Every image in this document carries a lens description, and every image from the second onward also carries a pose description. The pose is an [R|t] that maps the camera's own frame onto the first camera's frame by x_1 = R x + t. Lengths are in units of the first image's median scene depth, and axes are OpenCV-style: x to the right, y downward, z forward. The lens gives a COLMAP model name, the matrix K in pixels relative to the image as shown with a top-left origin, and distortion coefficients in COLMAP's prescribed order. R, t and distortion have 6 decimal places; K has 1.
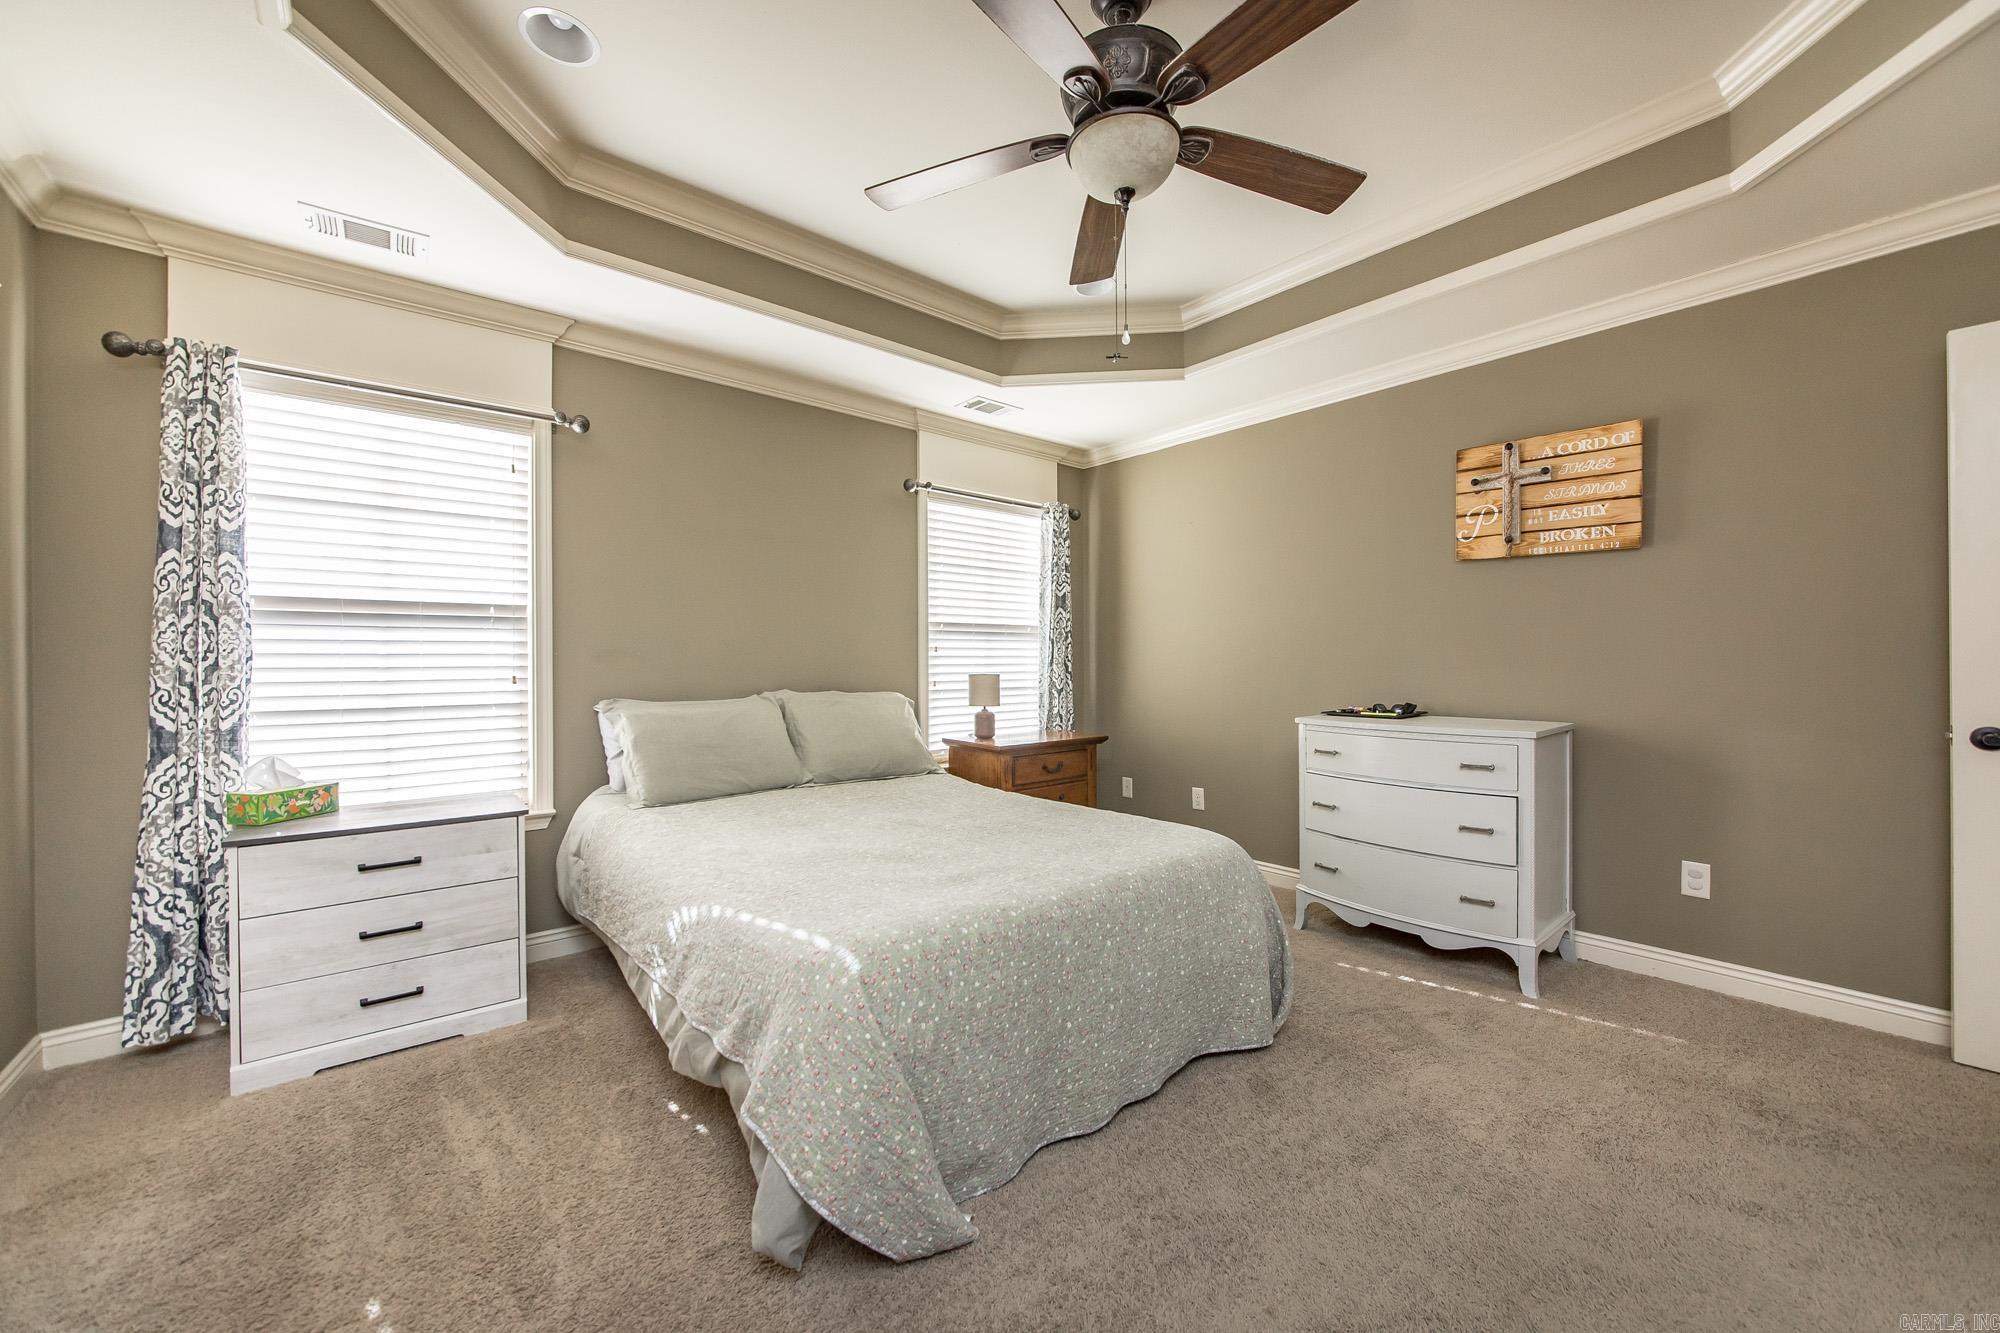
lens RADIAL K [[732.5, 0, 993.9], [0, 732.5, 657.2], [0, 0, 1]] dist [-0.012085, -0.000007]
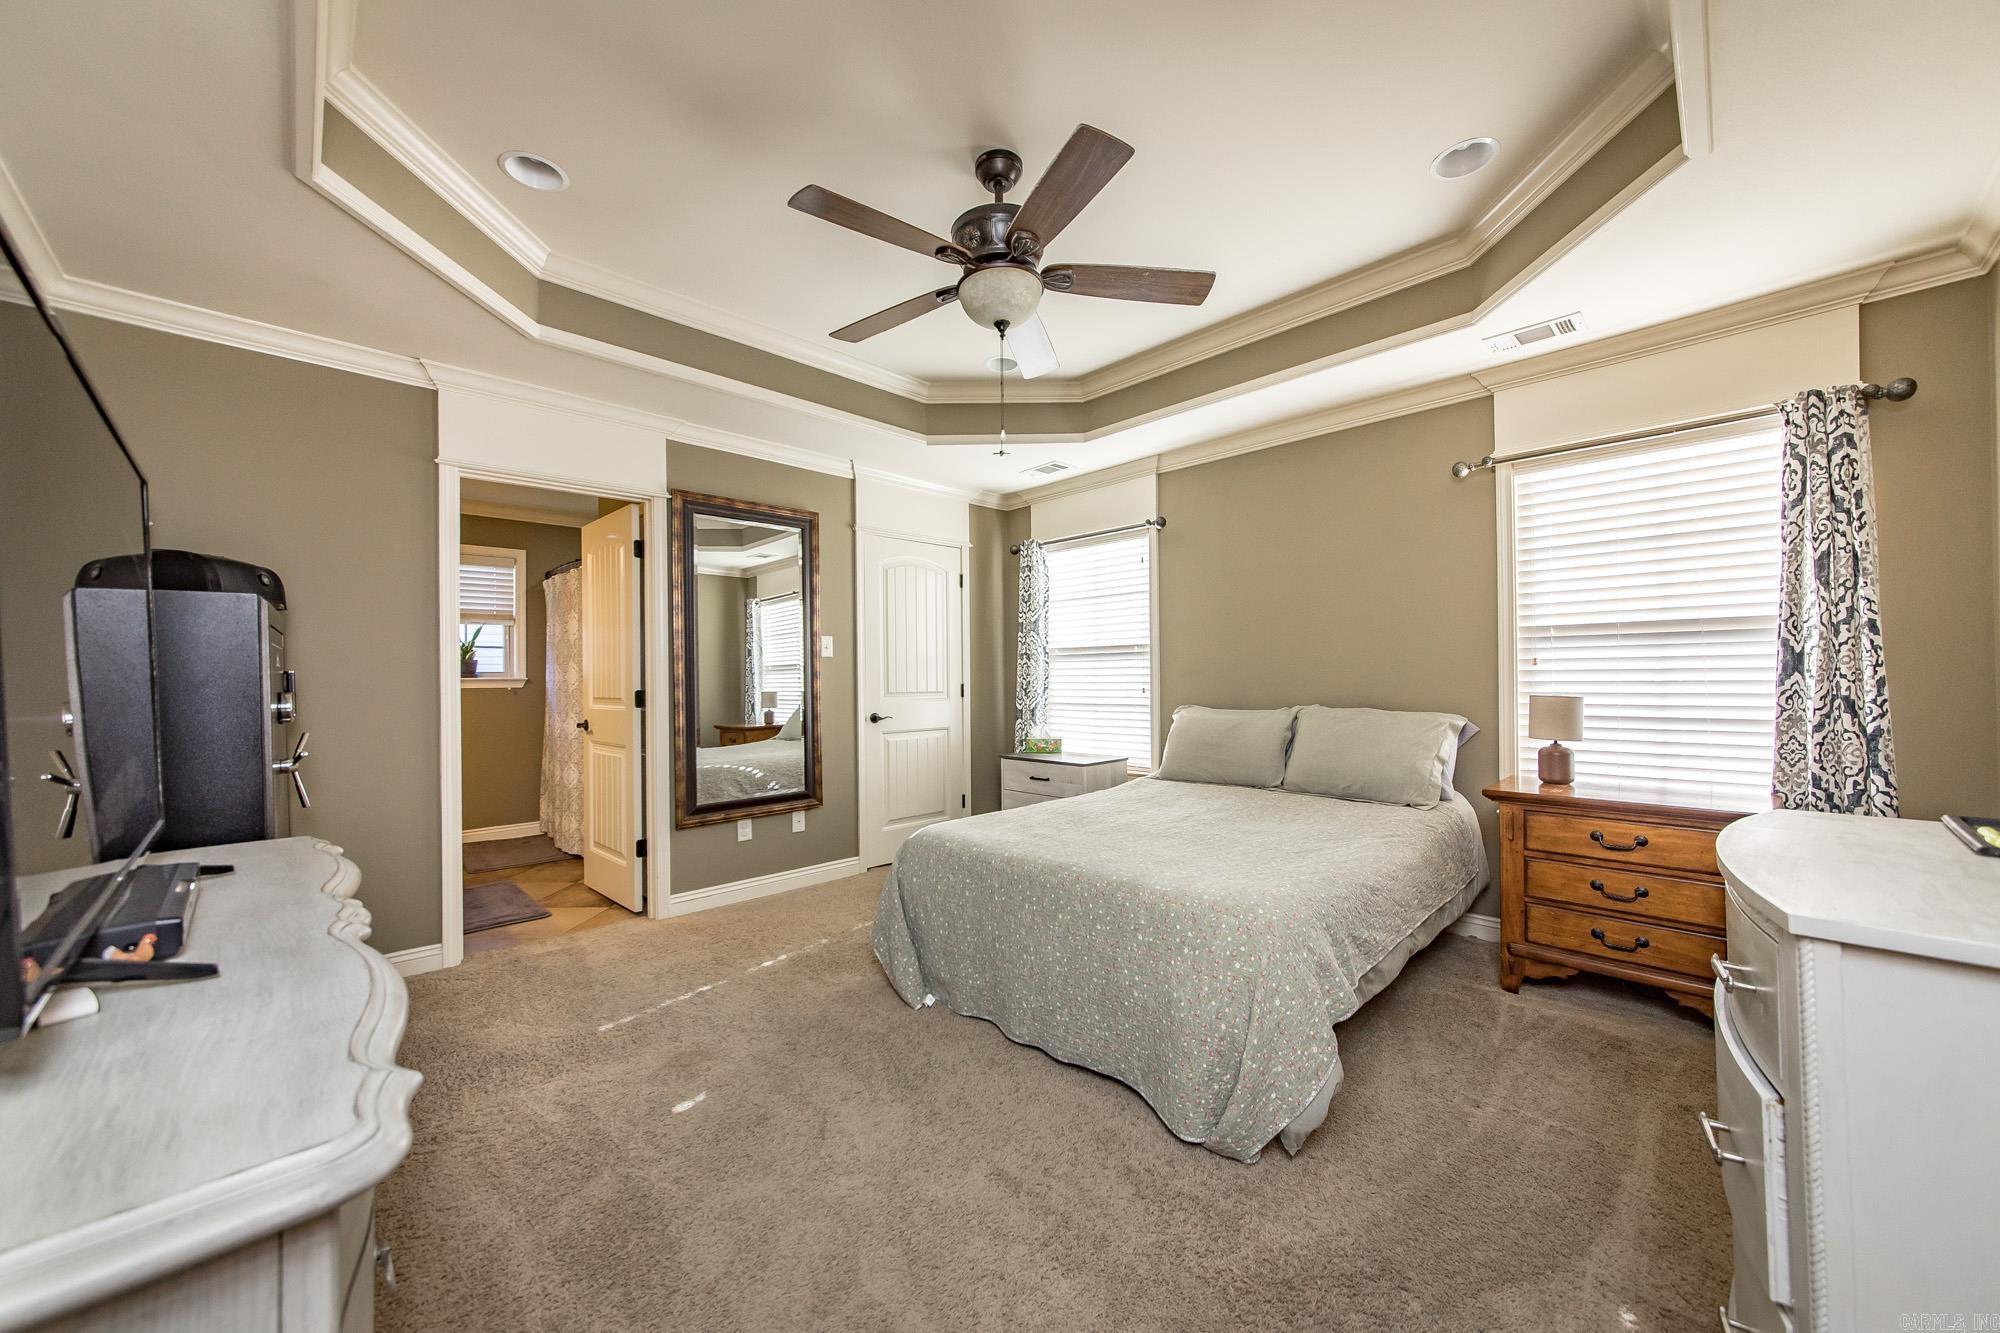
lens RADIAL K [[716.0, 0, 1011.3], [0, 716.0, 671.1], [0, 0, 1]] dist [-0.000605, 0.000053]
pose [[0.103709, -0.005320, -0.994593, 0.867622], [0.014565, 0.999887, -0.003829, -0.009111], [0.994501, -0.014089, 0.103775, 0.525673]]
